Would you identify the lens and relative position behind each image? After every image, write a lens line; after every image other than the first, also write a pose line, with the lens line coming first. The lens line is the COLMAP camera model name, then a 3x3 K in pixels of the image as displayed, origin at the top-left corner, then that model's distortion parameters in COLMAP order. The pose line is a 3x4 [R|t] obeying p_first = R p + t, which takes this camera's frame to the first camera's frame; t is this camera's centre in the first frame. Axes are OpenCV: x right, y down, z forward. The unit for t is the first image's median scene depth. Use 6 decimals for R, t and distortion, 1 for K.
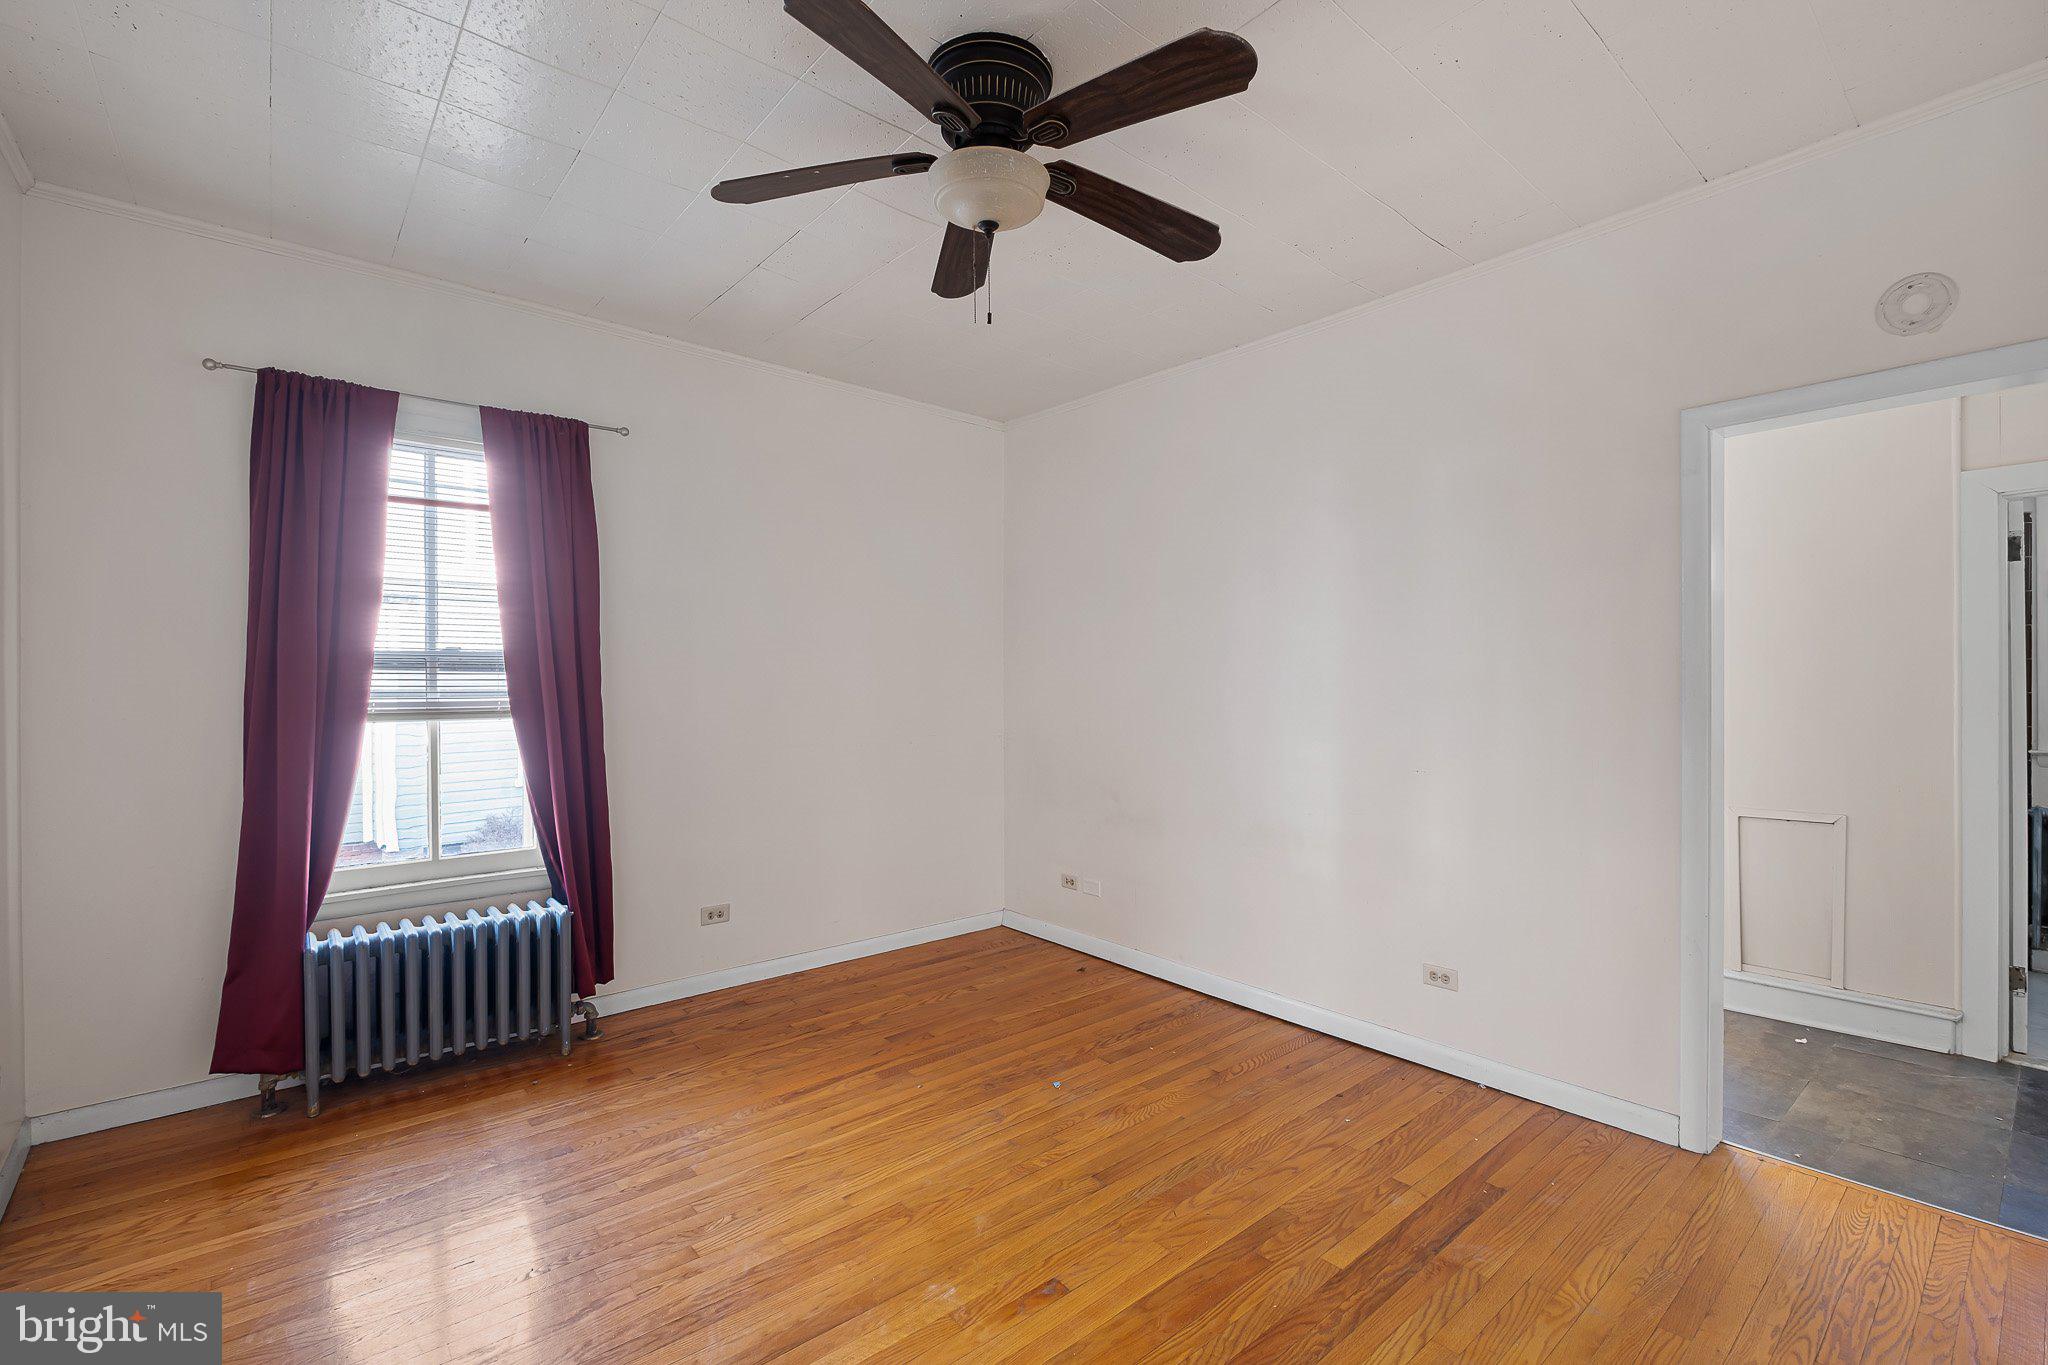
lens RADIAL K [[887.7, 0, 1024.0], [0, 887.7, 689.7], [0, 0, 1]] dist [-0.000521, -0.002351]
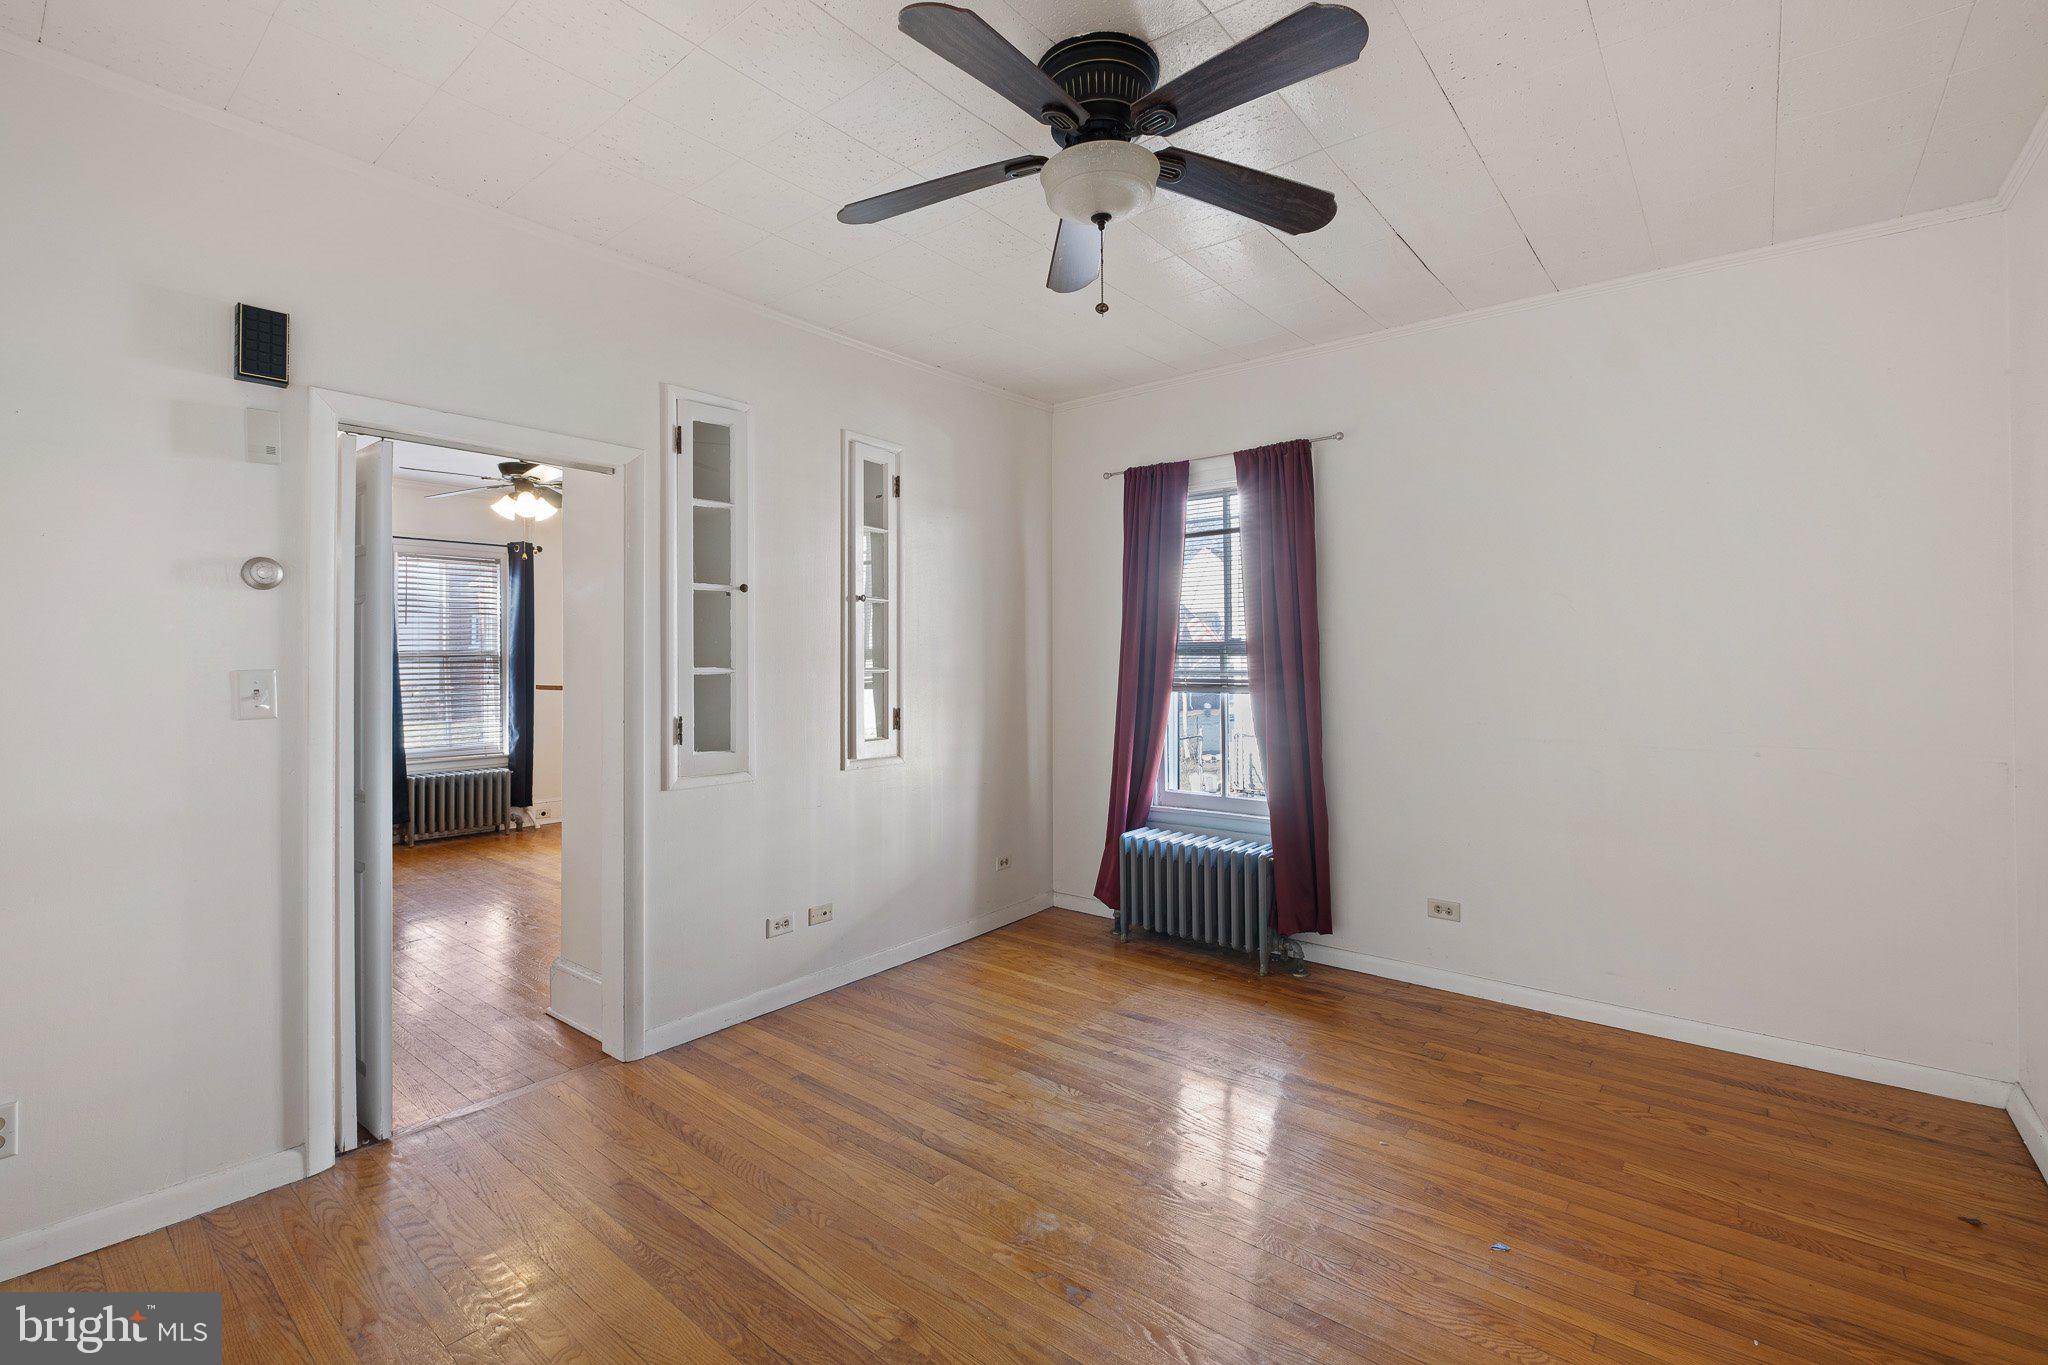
lens RADIAL K [[887.7, 0, 1049.1], [0, 887.7, 651.9], [0, 0, 1]] dist [-0.000521, -0.002351]
pose [[0.196718, -0.011155, -0.980397, 0.597934], [-0.009934, 0.999861, -0.013370, -0.006797], [0.980410, 0.012370, 0.196580, 0.469622]]
